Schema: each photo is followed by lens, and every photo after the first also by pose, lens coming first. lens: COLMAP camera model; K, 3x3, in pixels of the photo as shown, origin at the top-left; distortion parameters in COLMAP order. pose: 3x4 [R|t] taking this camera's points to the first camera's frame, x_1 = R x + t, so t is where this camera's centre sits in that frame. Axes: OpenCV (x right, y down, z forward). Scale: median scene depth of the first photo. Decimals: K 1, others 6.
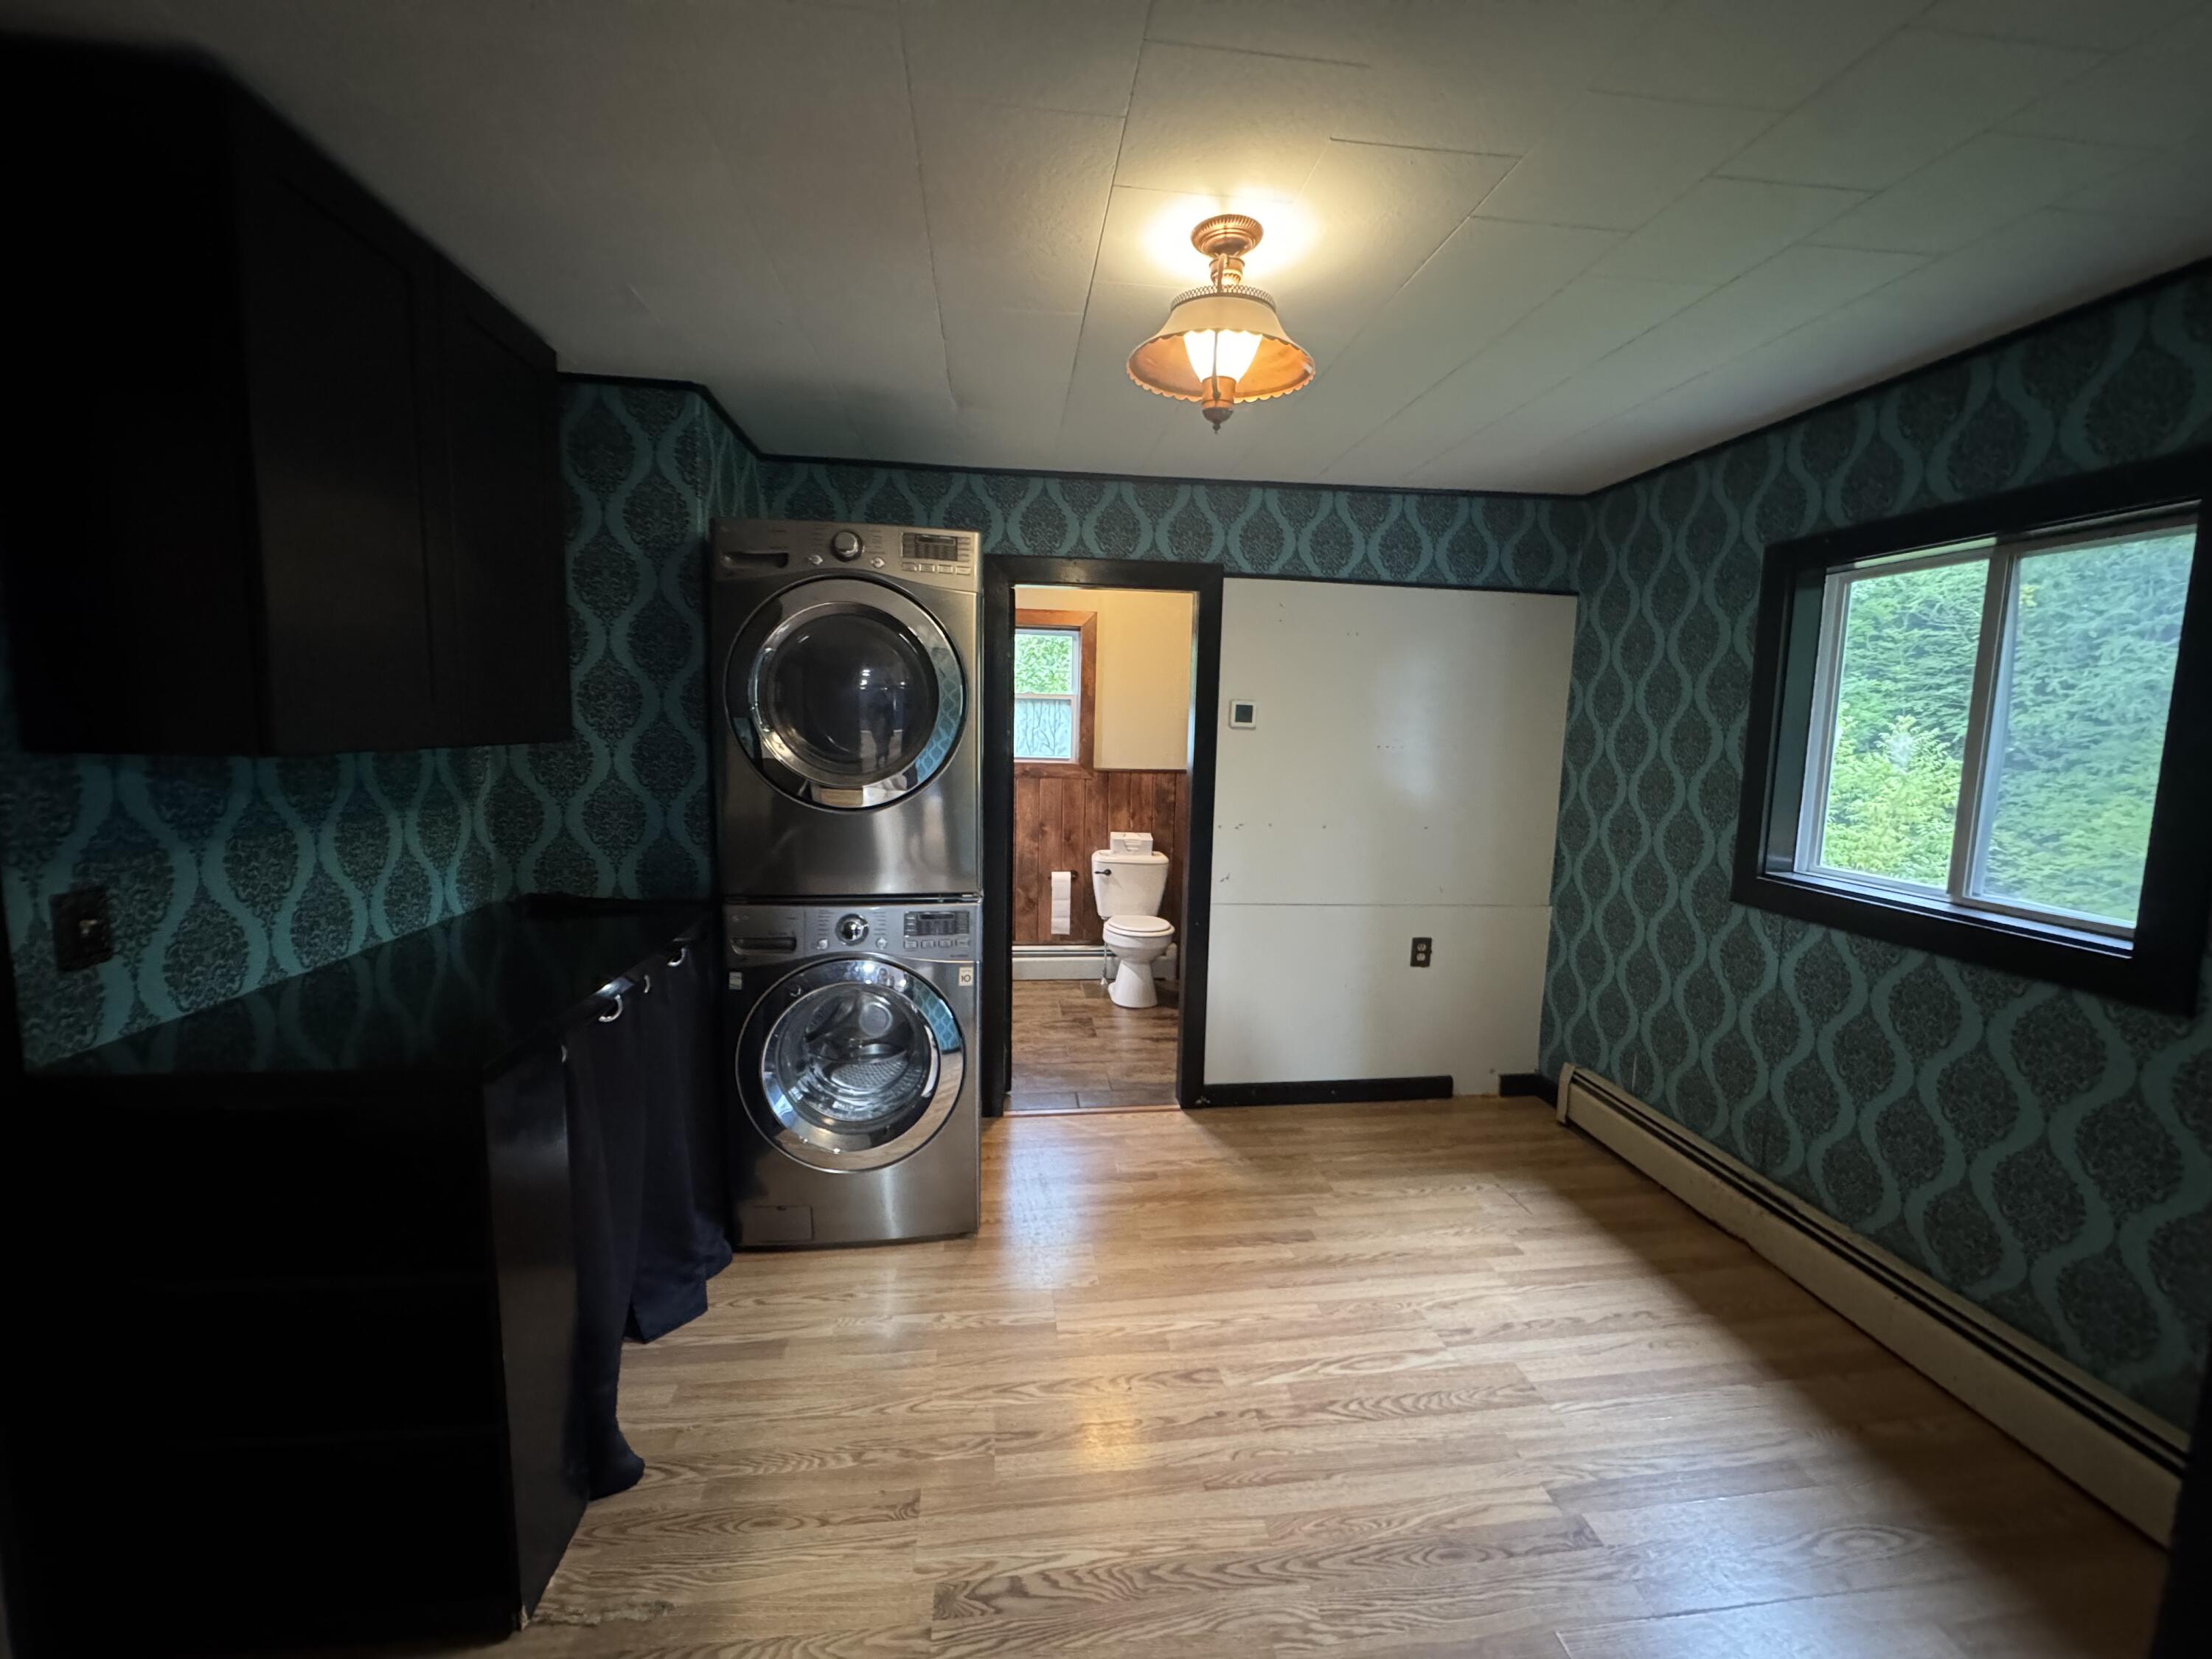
lens RADIAL K [[883.7, 0, 1109.9], [0, 883.7, 827.7], [0, 0, 1]] dist [-0.006398, -0.000020]
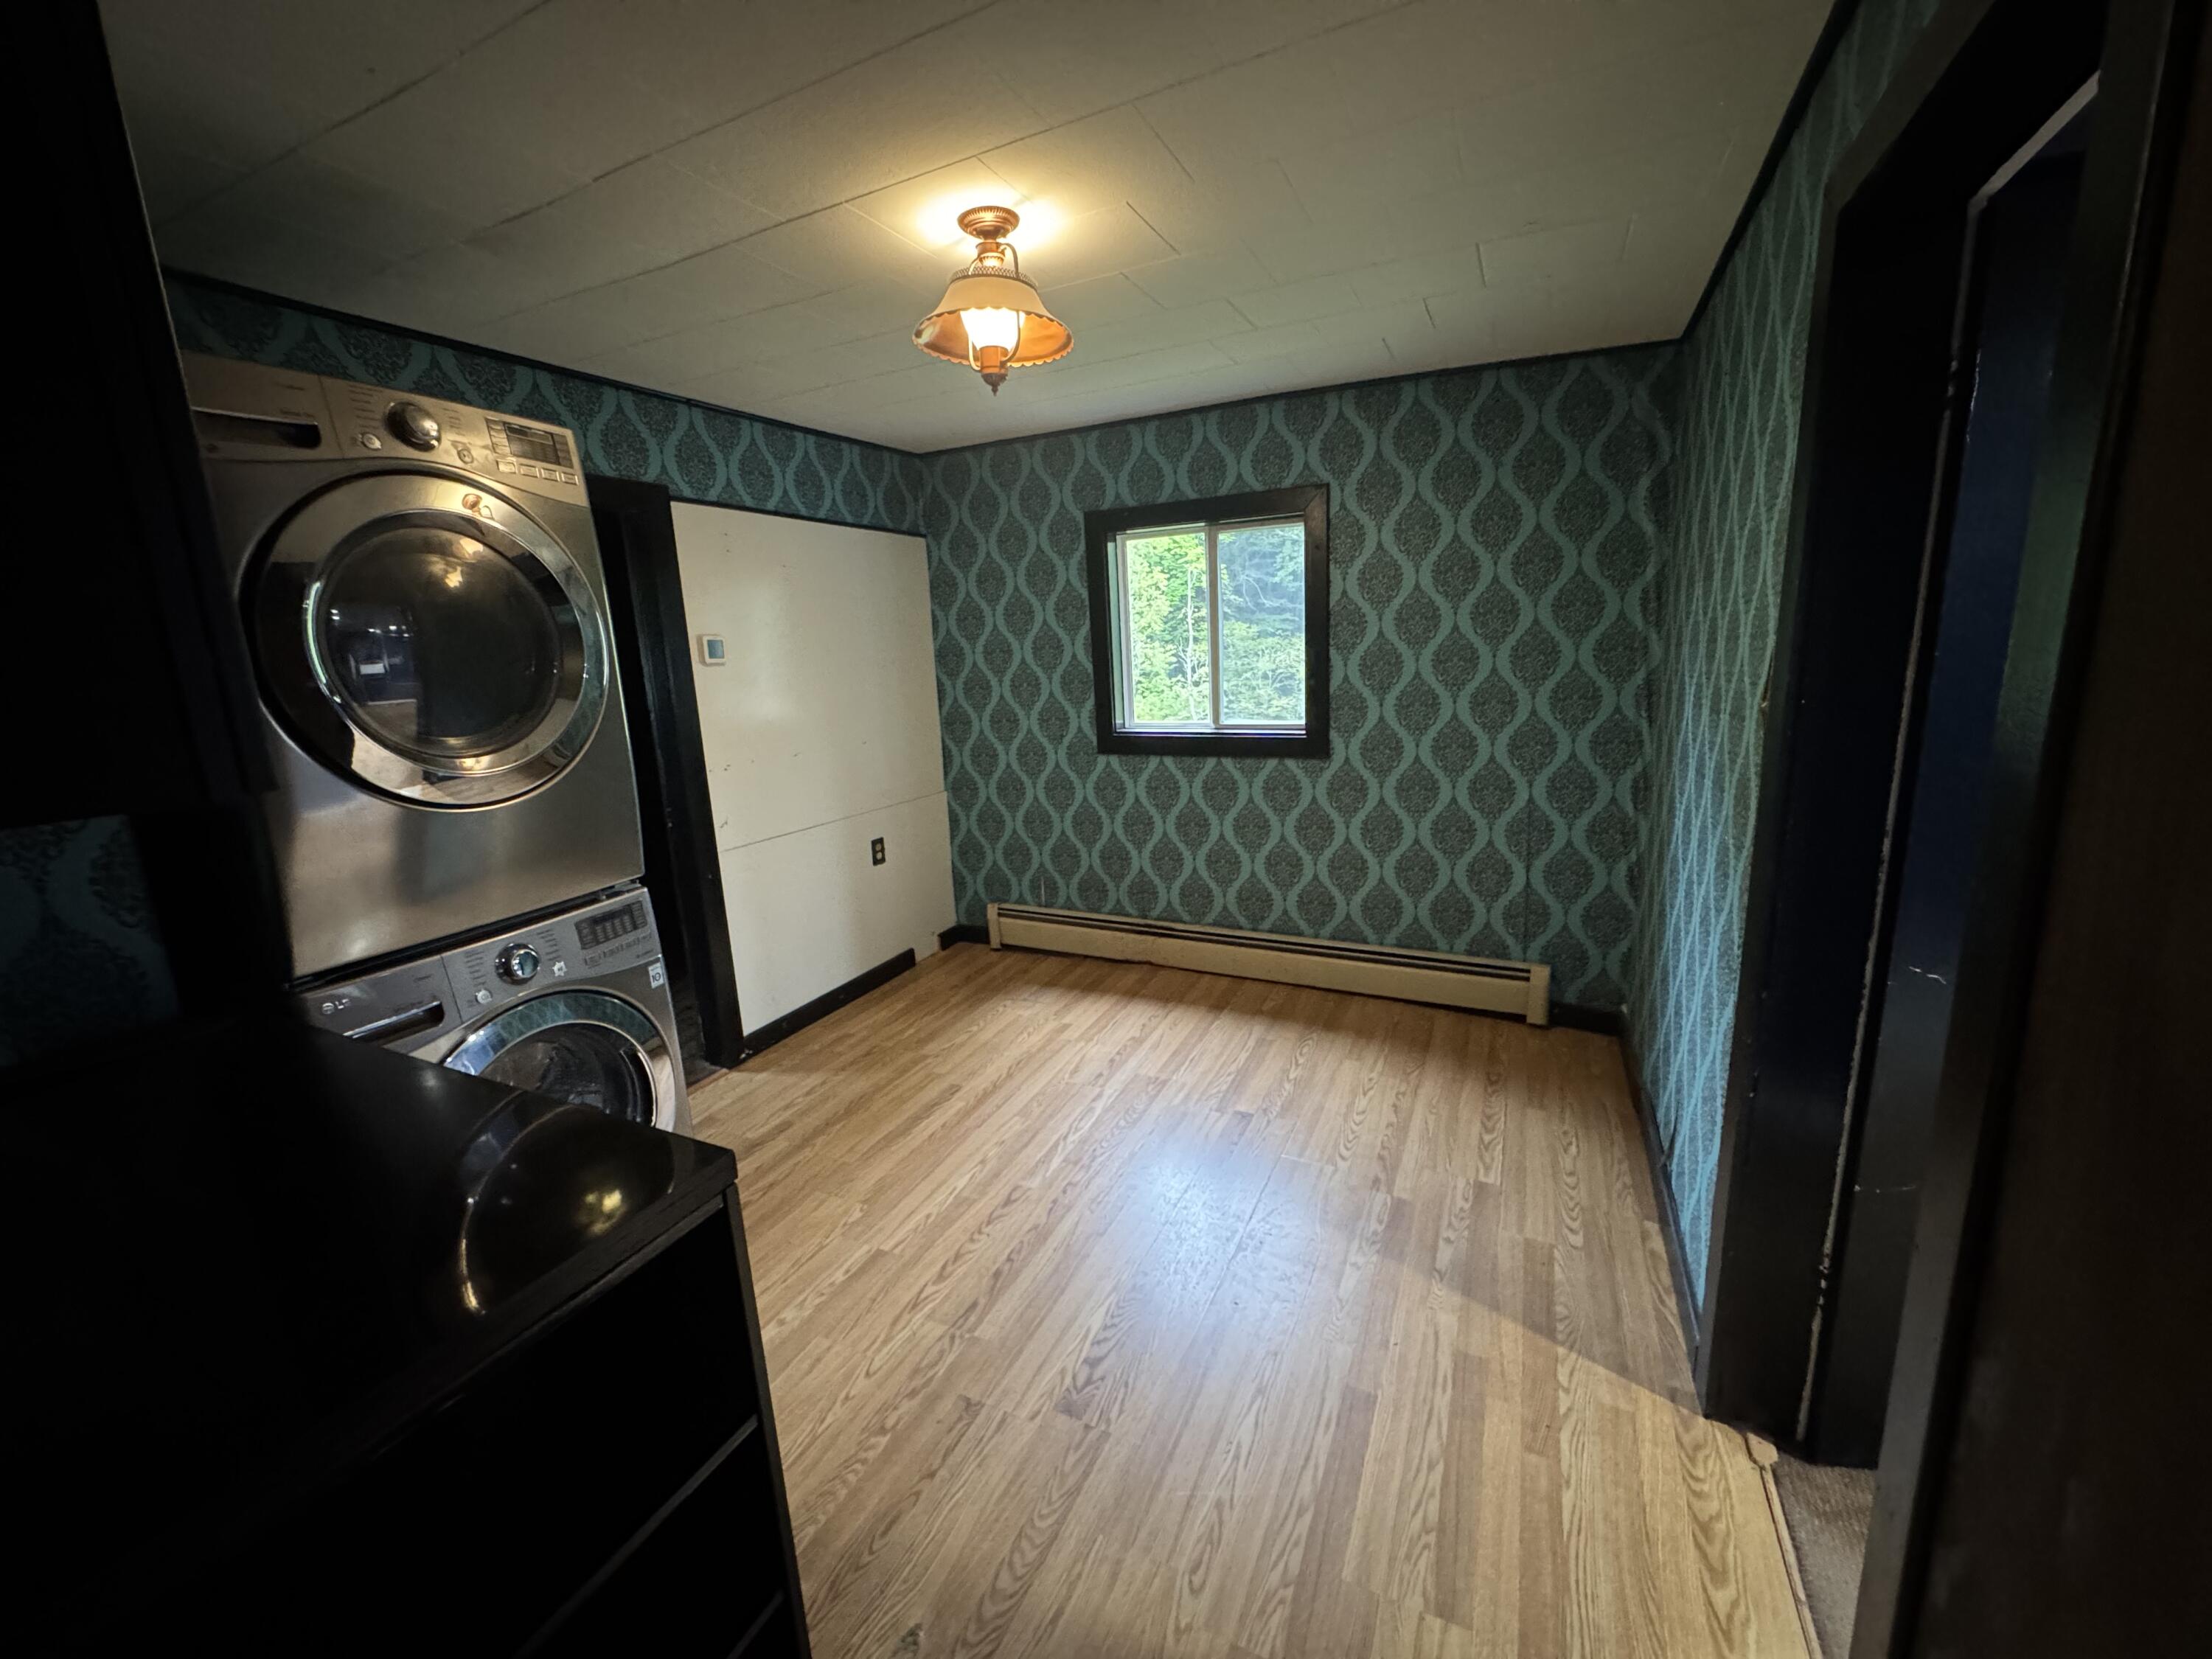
lens RADIAL K [[883.7, 0, 1110.5], [0, 883.7, 823.8], [0, 0, 1]] dist [-0.006398, -0.000020]
pose [[0.532710, -0.217379, 0.817904, -0.507454], [0.158108, 0.974997, 0.156153, -0.029962], [-0.831398, 0.046133, 0.553760, 0.143341]]
